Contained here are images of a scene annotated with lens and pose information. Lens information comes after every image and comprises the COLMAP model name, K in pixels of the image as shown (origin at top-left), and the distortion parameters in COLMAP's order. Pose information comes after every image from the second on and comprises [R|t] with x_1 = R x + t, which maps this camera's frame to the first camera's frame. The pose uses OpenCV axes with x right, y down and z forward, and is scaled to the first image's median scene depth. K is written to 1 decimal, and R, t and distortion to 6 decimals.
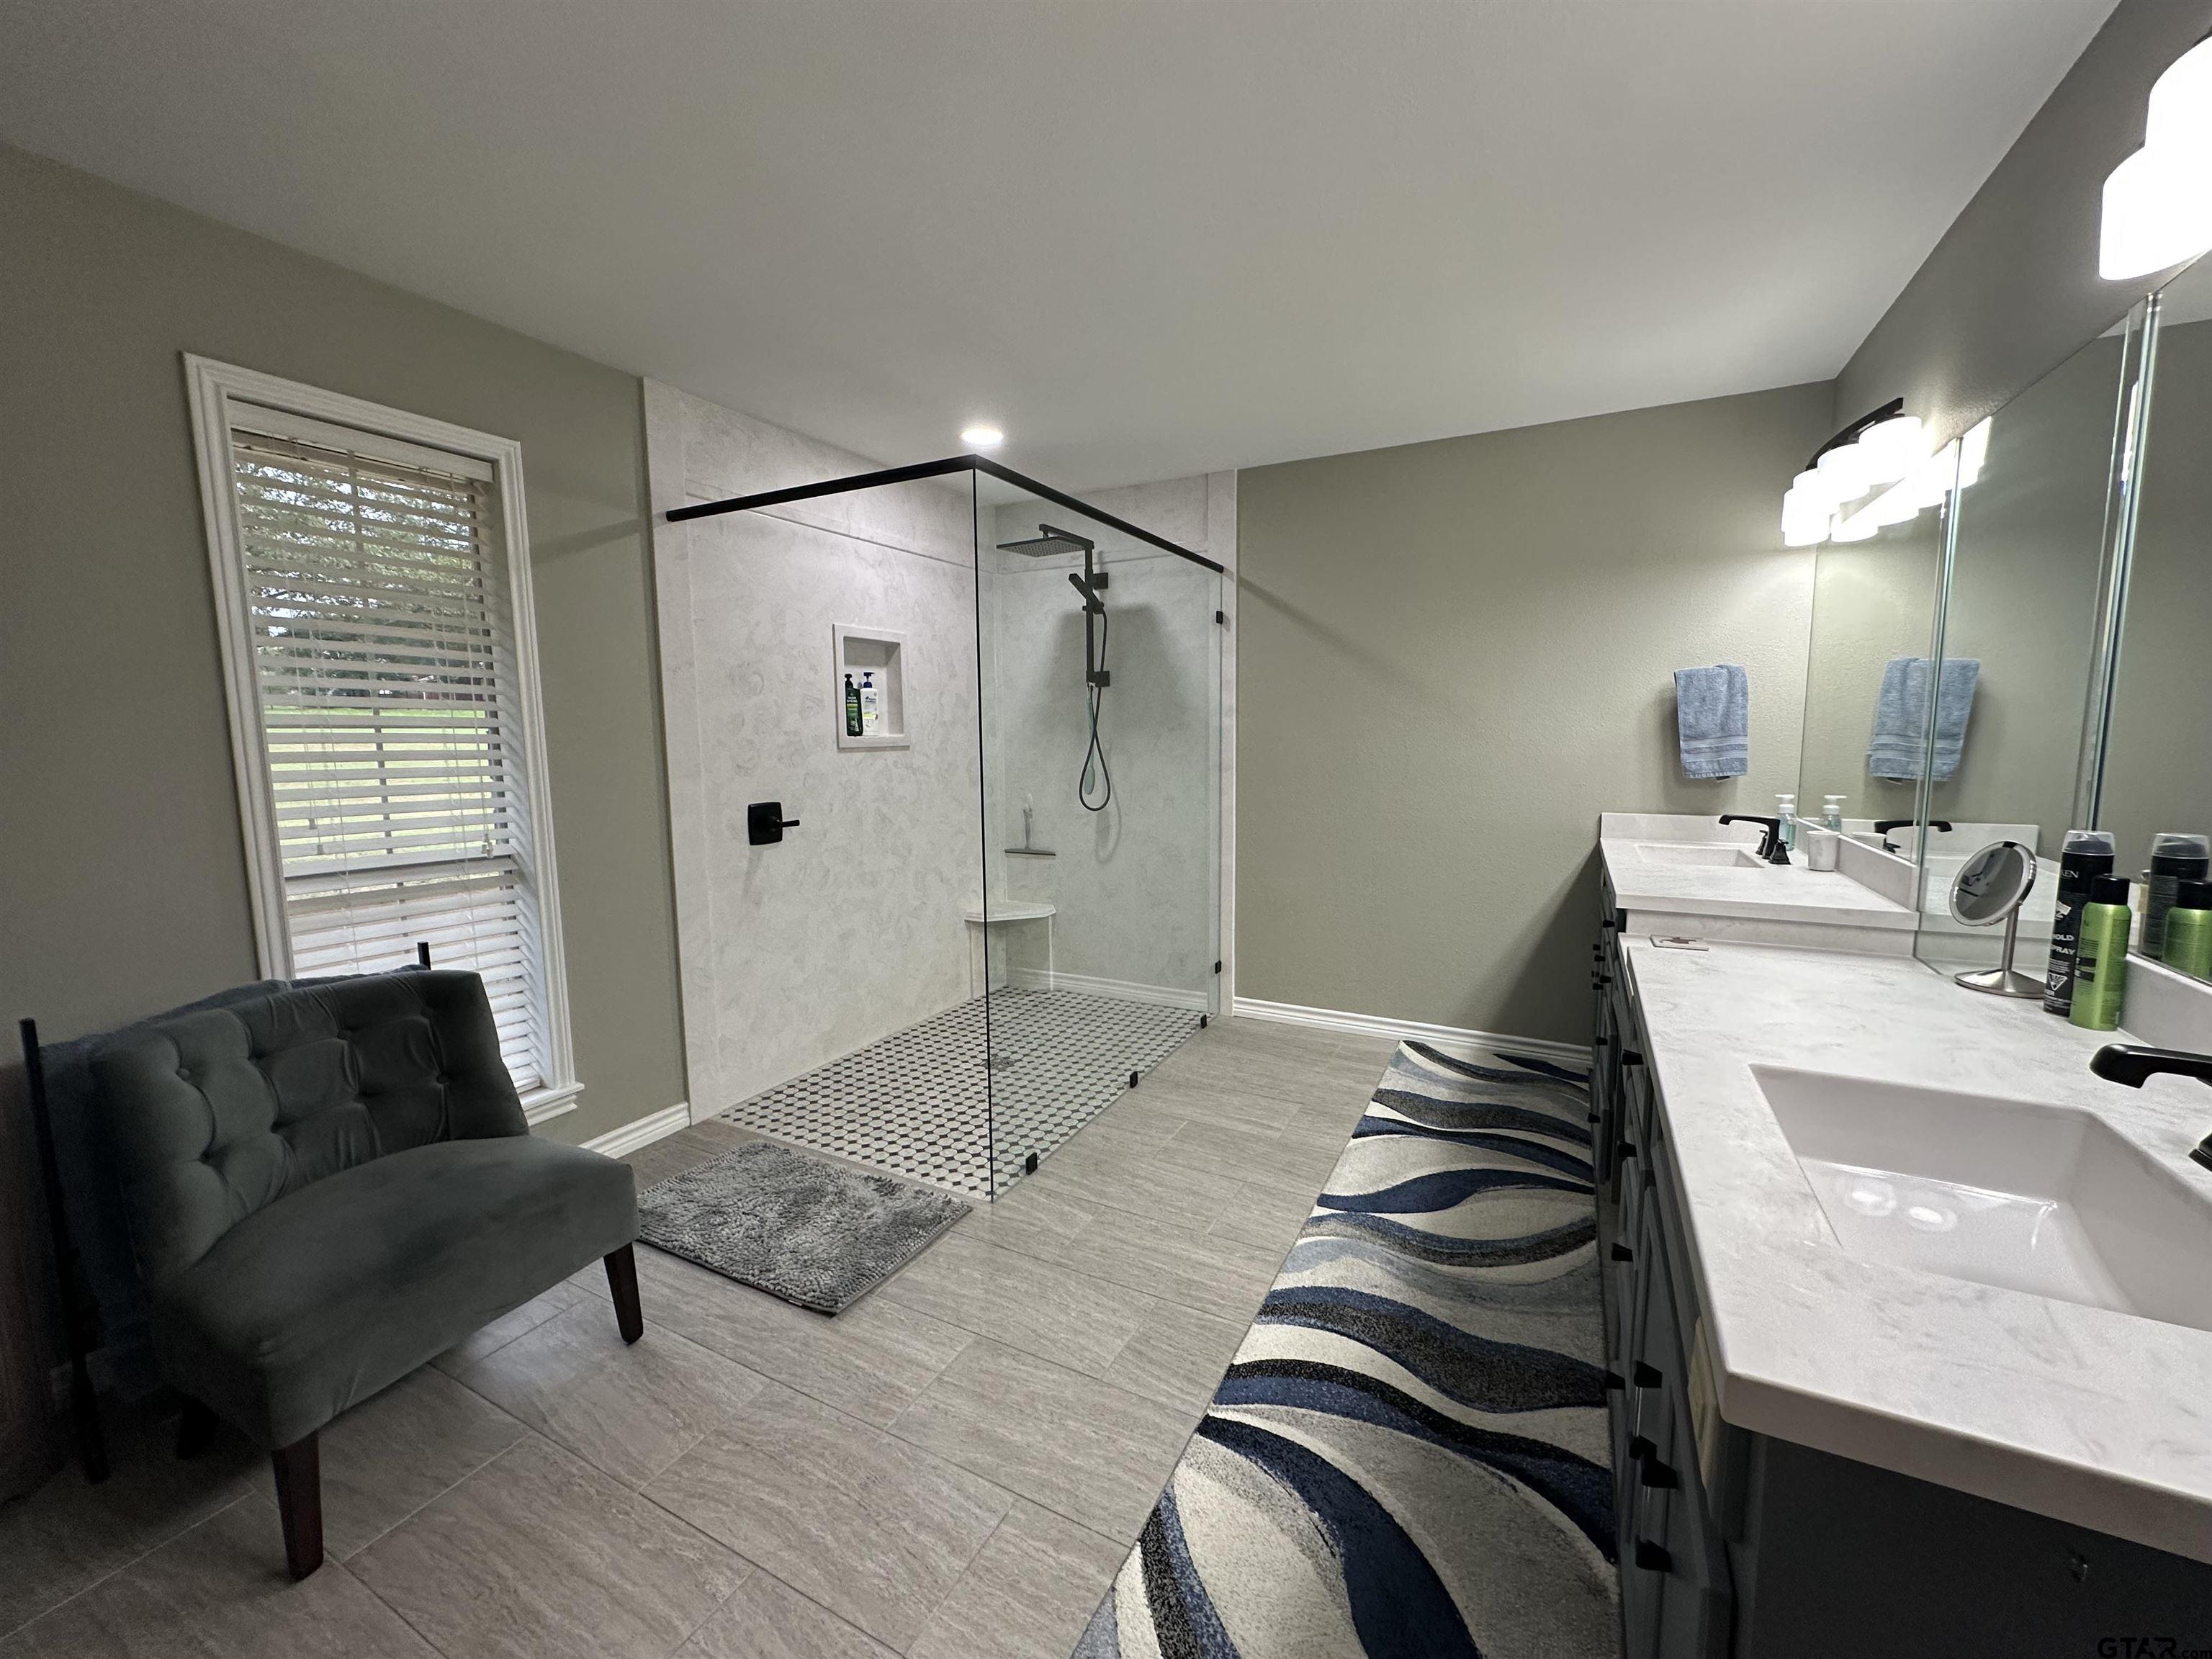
lens RADIAL K [[879.5, 0, 1105.4], [0, 879.5, 829.8], [0, 0, 1]] dist [-0.002768, 0.000551]
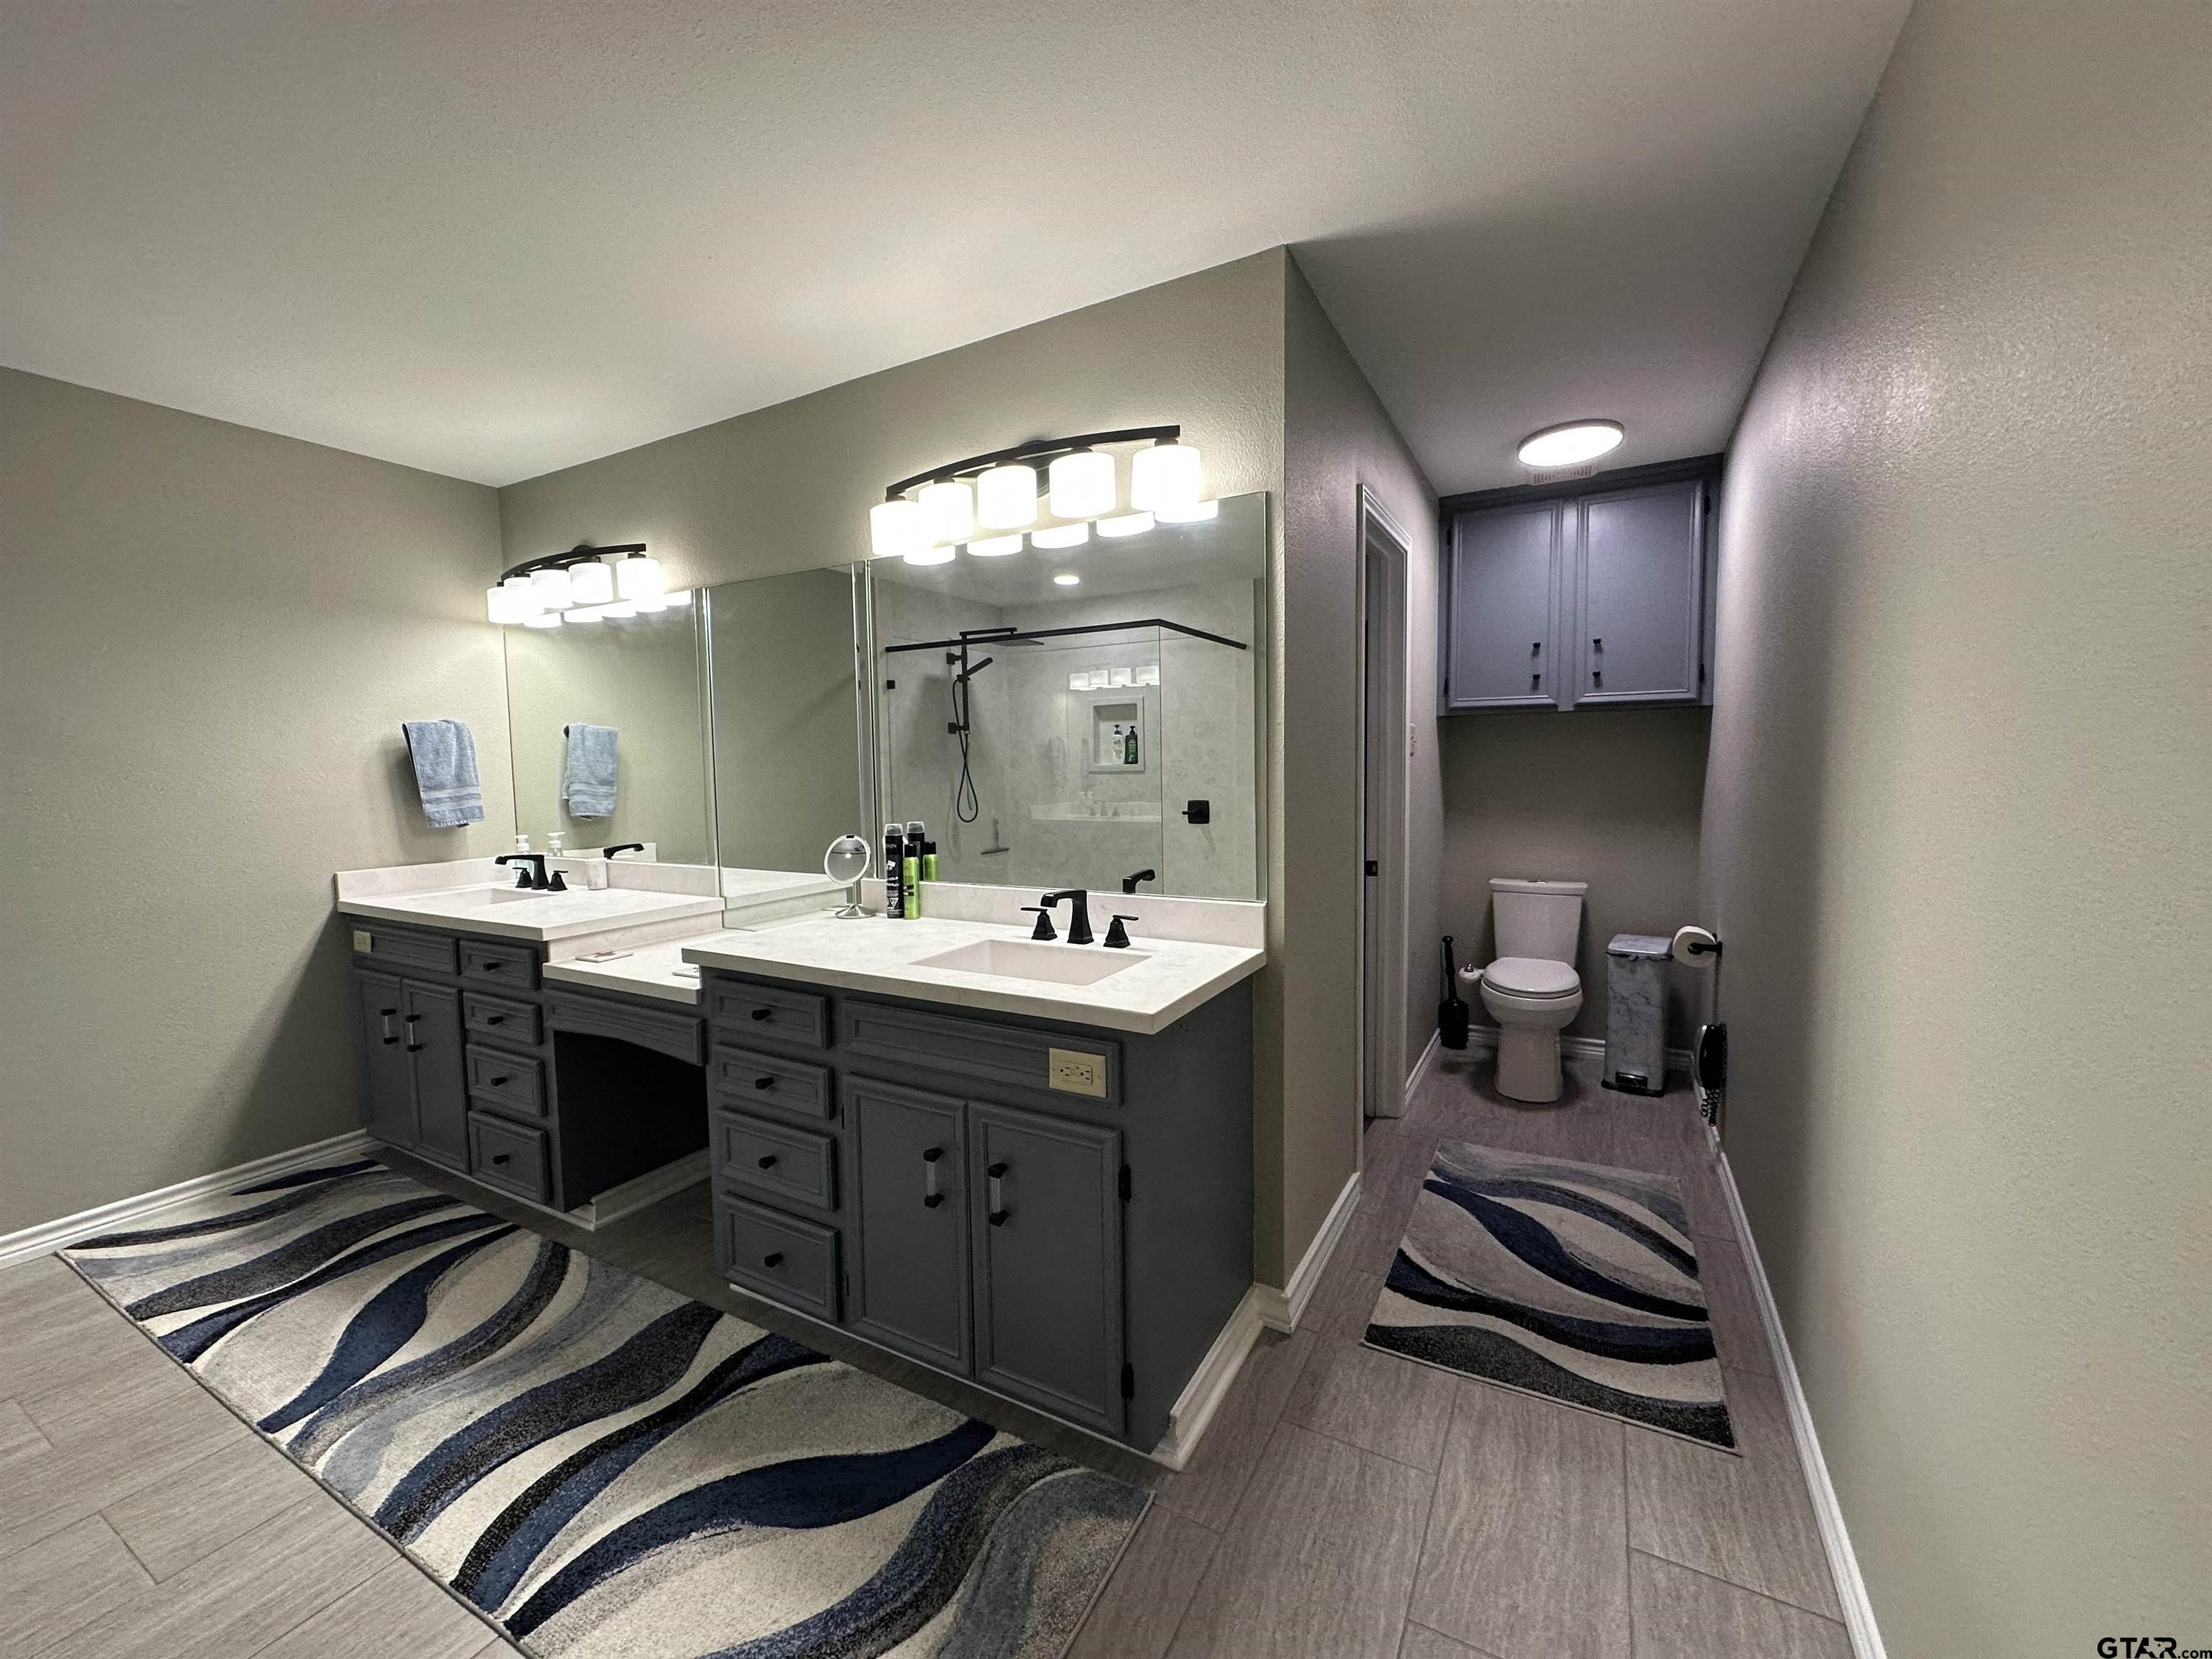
lens RADIAL K [[879.5, 0, 1106.3], [0, 879.5, 829.3], [0, 0, 1]] dist [-0.002768, 0.000551]
pose [[0.020566, -0.063138, 0.997793, -0.391249], [0.127848, 0.989977, 0.060008, -0.019958], [-0.991580, 0.126332, 0.028432, 0.210208]]
